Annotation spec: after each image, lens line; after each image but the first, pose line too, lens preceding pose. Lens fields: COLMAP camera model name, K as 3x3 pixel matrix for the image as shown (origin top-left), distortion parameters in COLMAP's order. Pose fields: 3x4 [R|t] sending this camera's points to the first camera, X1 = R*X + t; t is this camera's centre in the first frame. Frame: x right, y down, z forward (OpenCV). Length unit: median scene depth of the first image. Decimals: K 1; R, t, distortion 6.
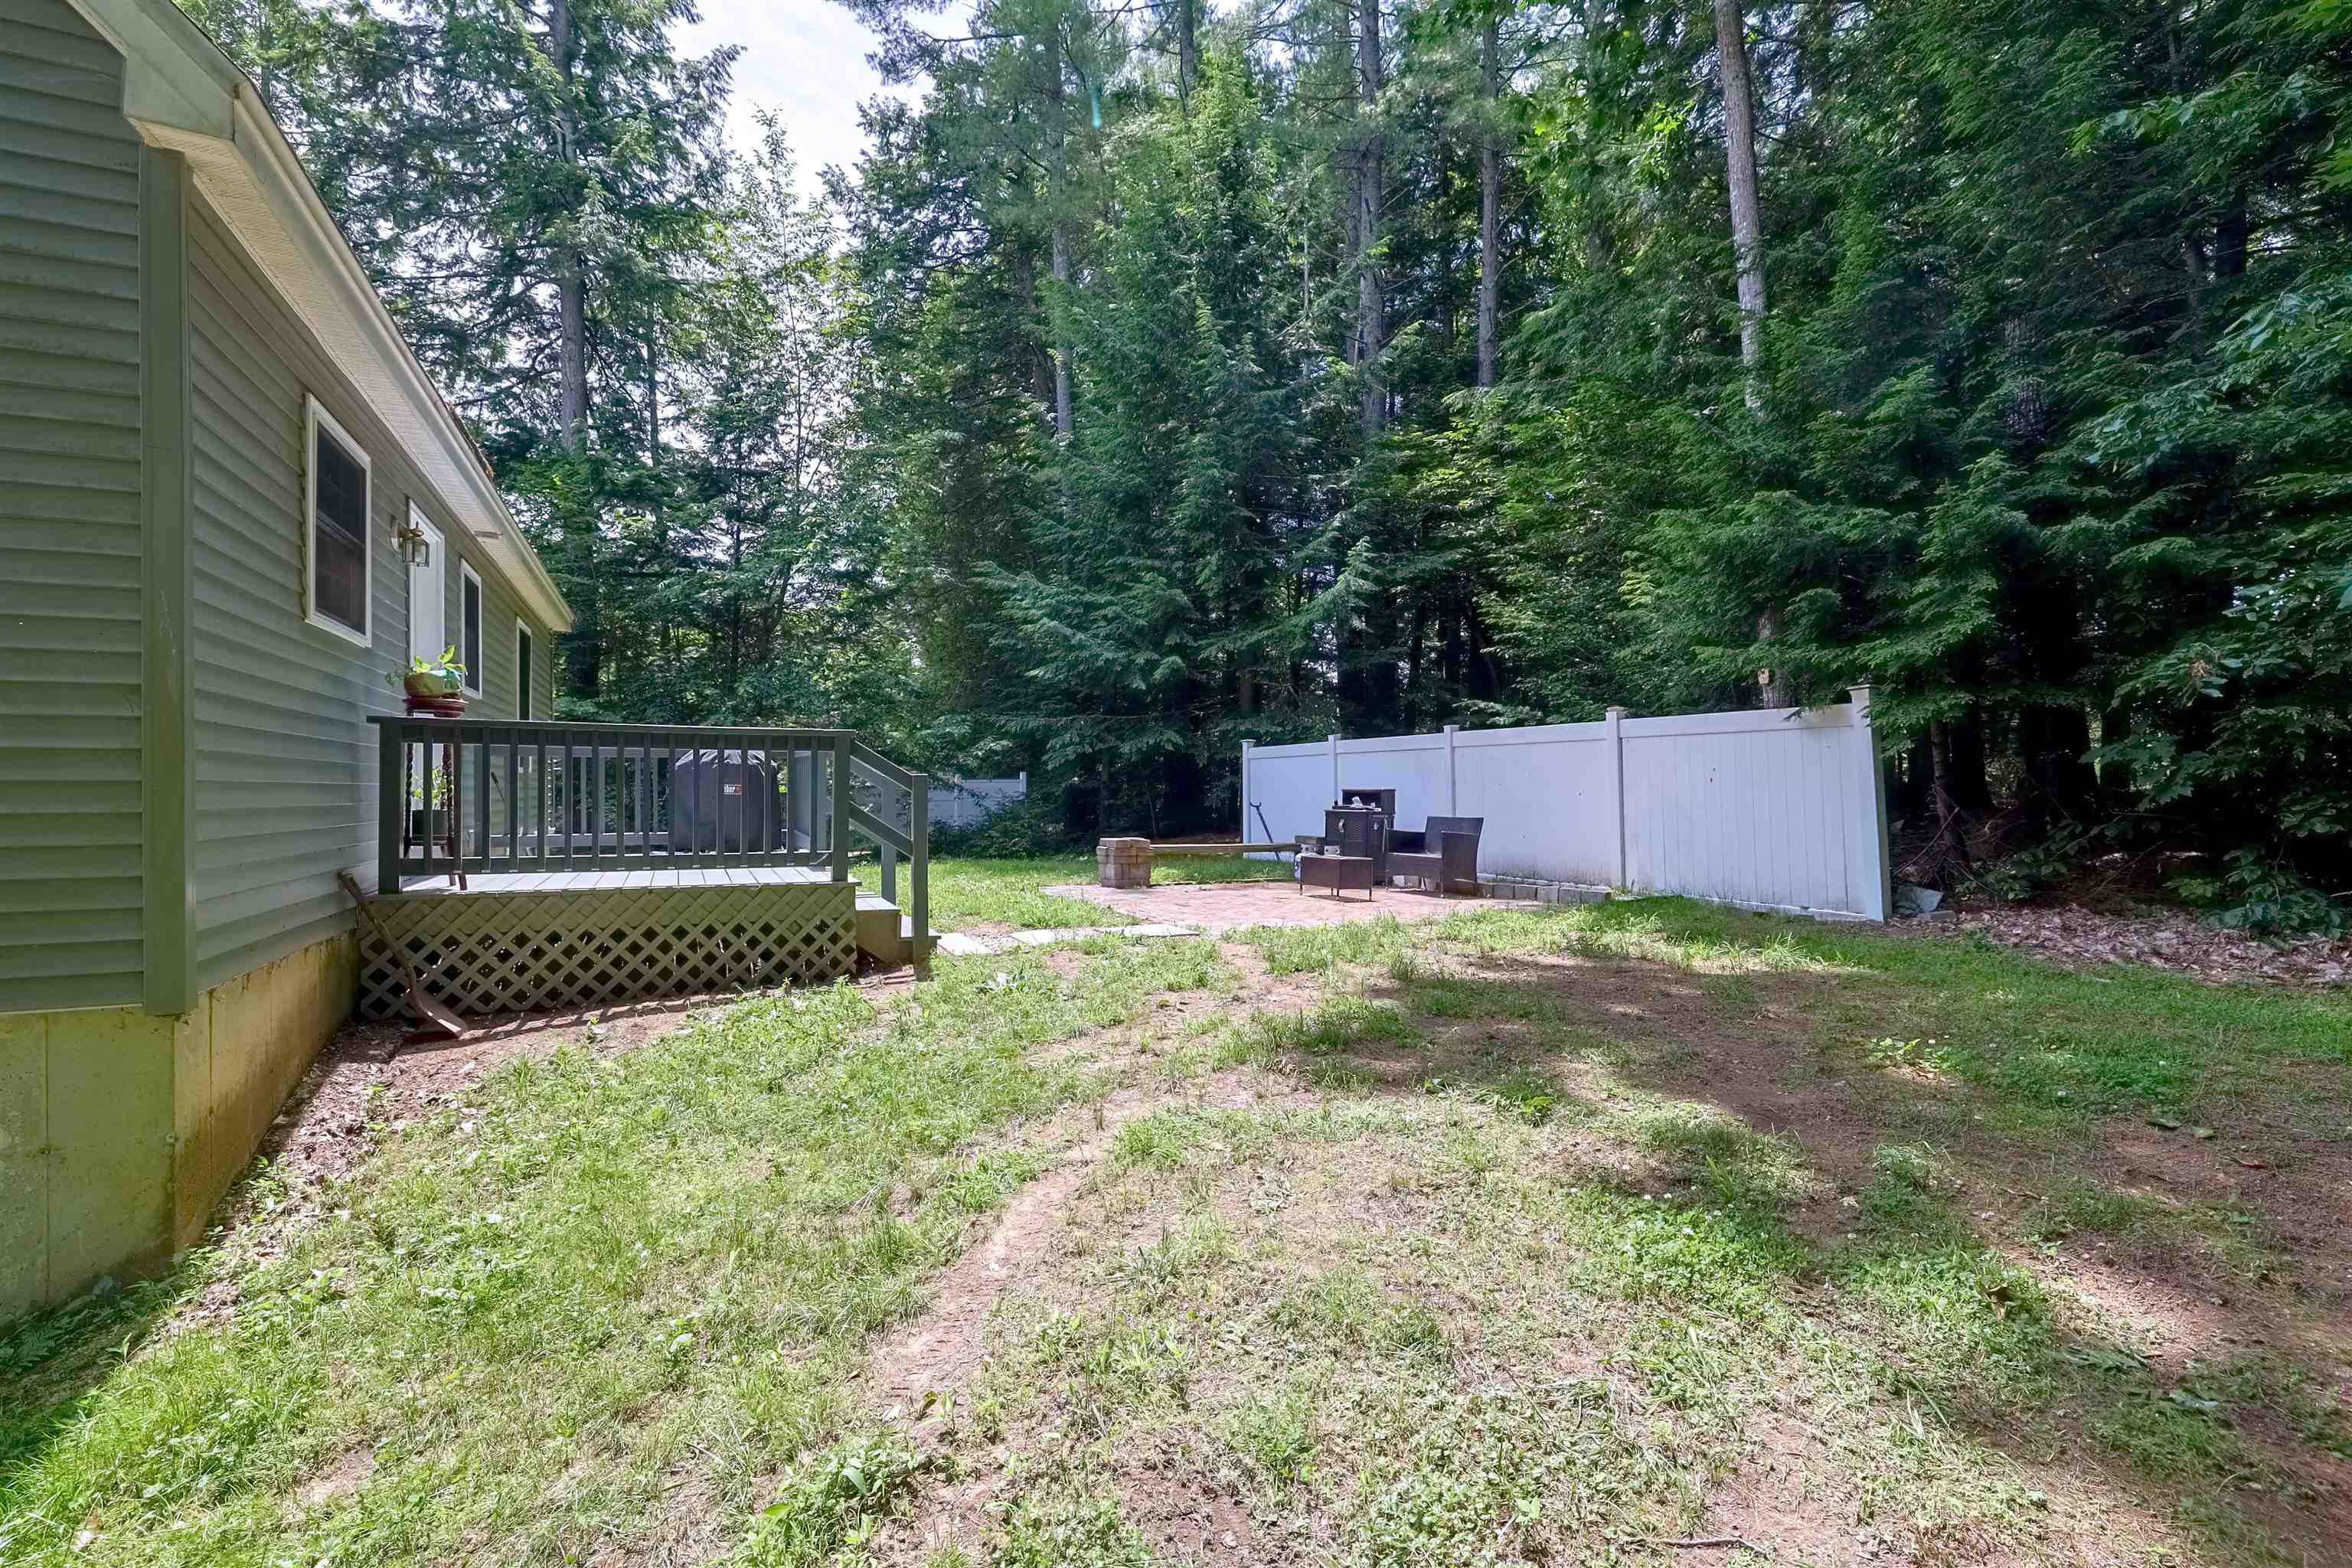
lens RADIAL K [[1066.5, 0, 1176.0], [0, 1066.5, 784.0], [0, 0, 1]] dist [0.000249, -0.000437]
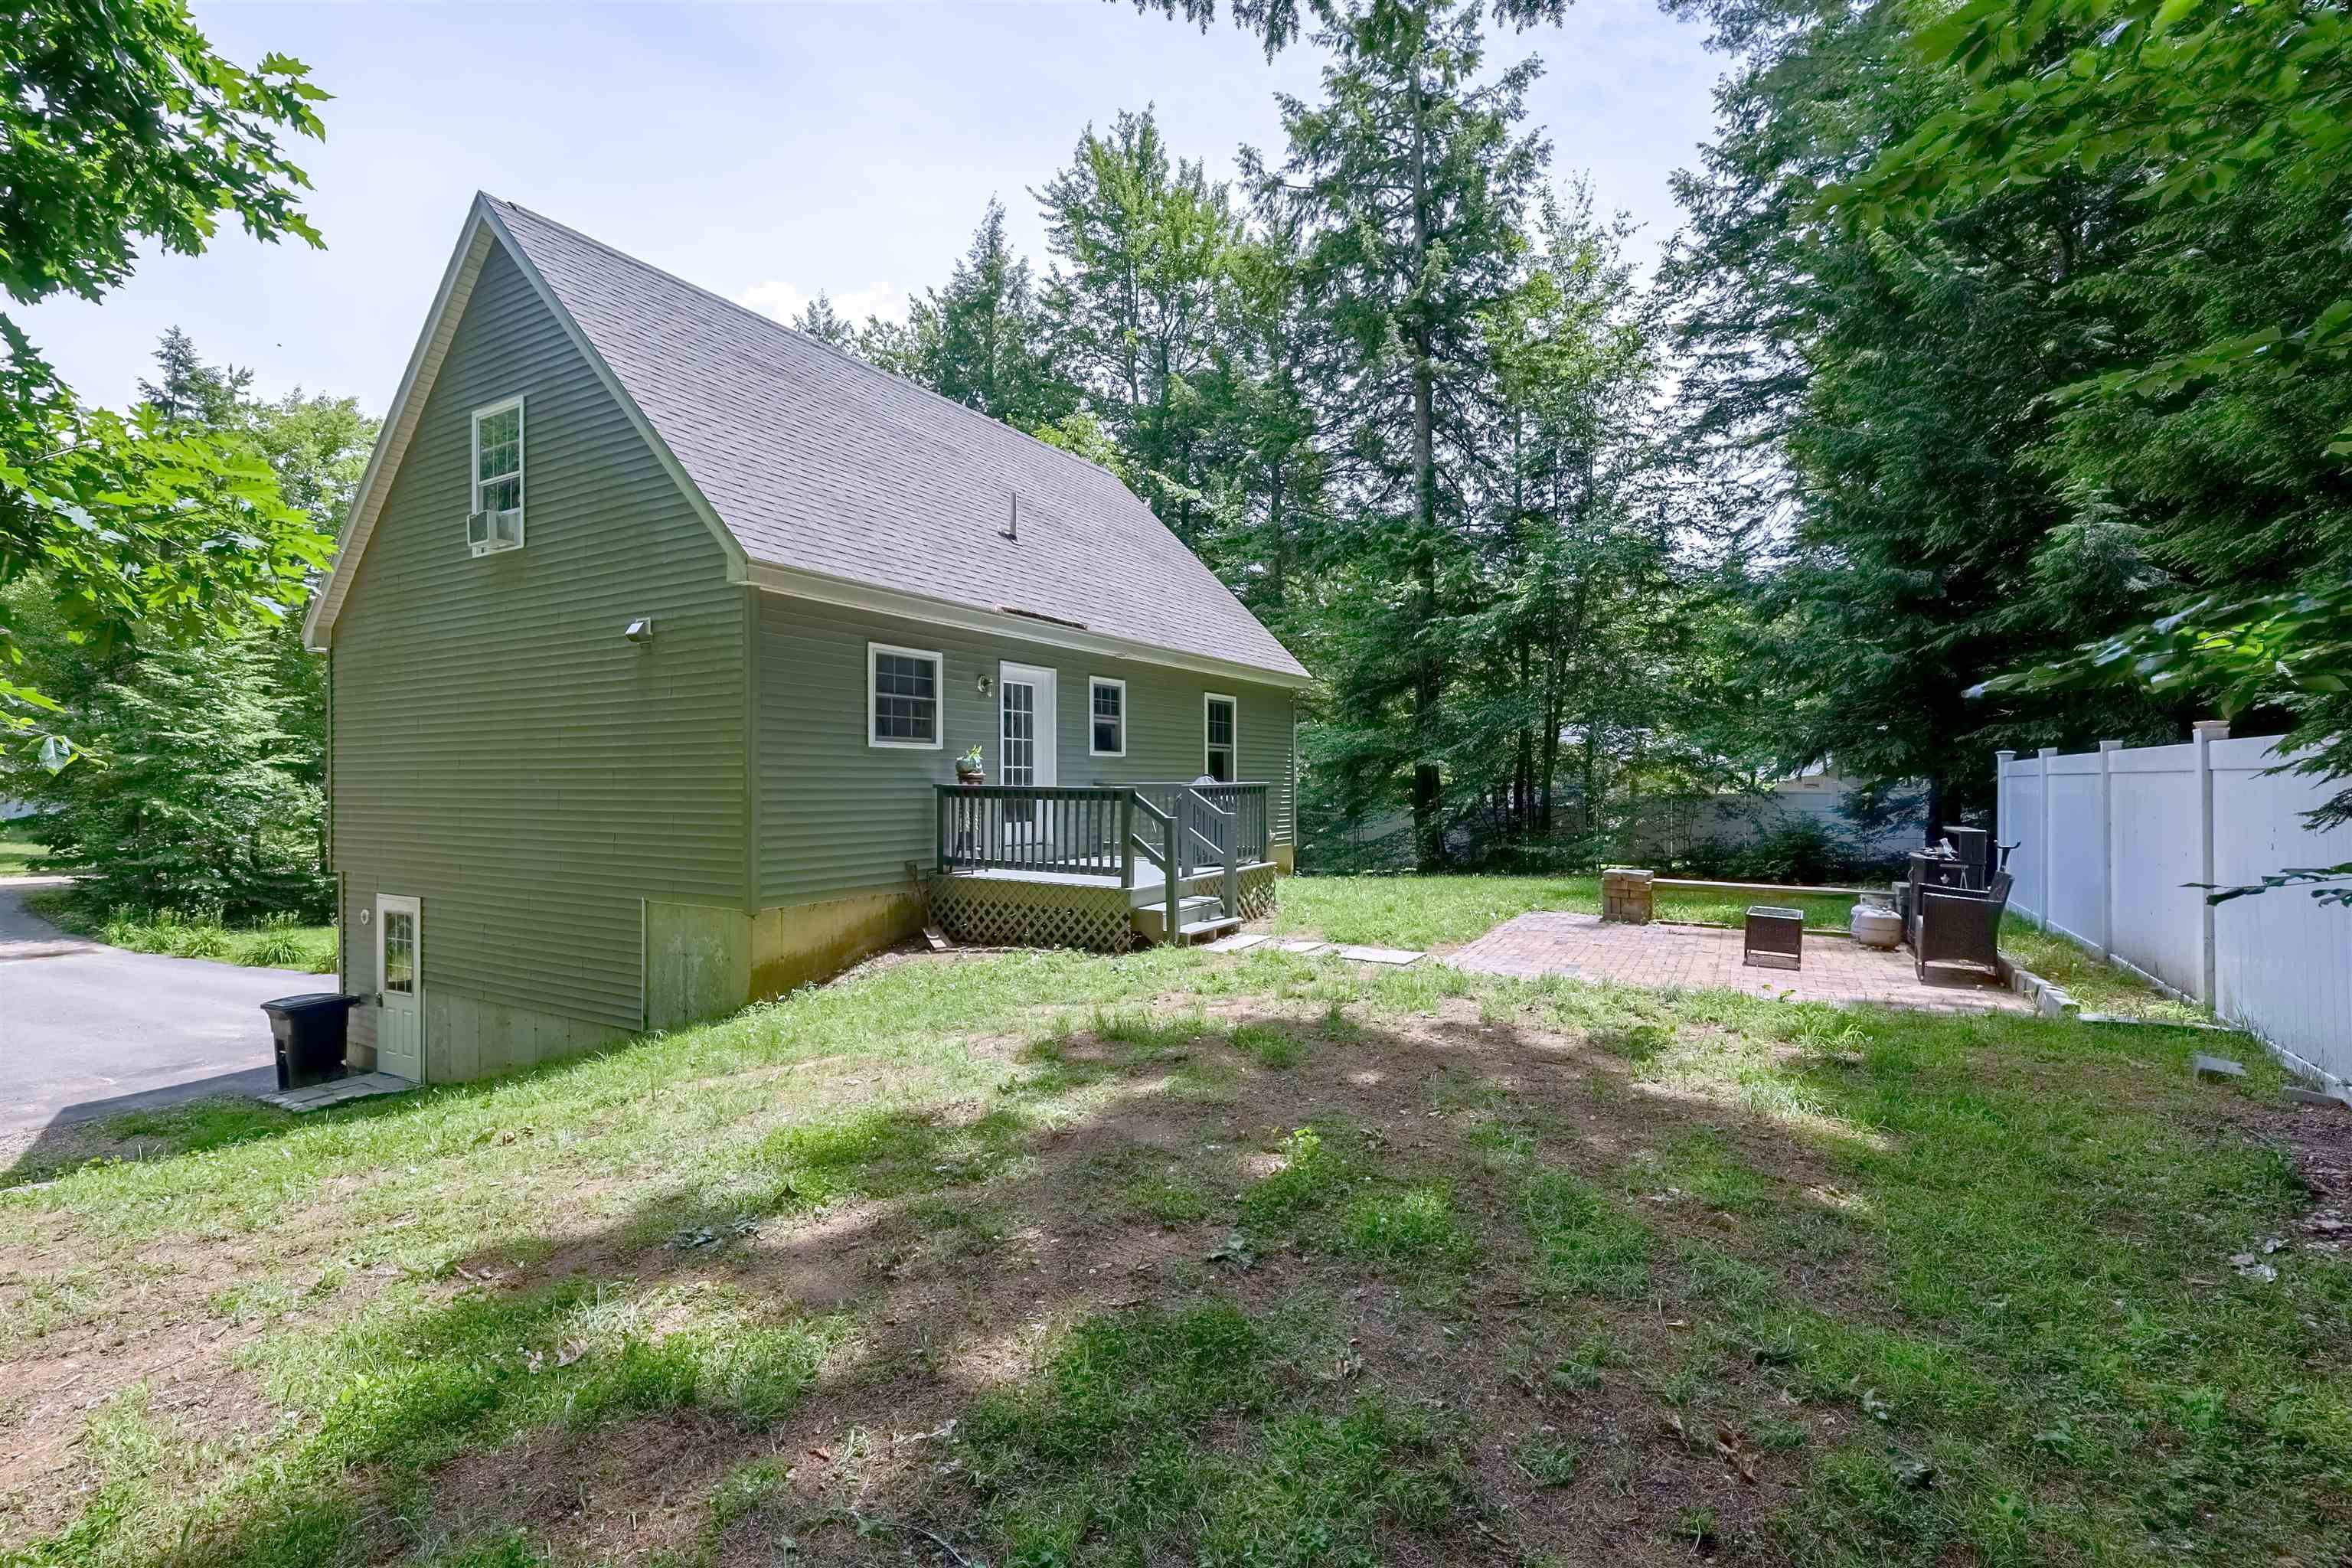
lens RADIAL K [[1066.5, 0, 1176.0], [0, 1066.5, 784.0], [0, 0, 1]] dist [0.000249, -0.000437]
pose [[0.552832, 0.005301, -0.833276, 0.989042], [0.001627, 0.999971, 0.007441, -0.065779], [0.833291, -0.005470, 0.552808, 0.234521]]
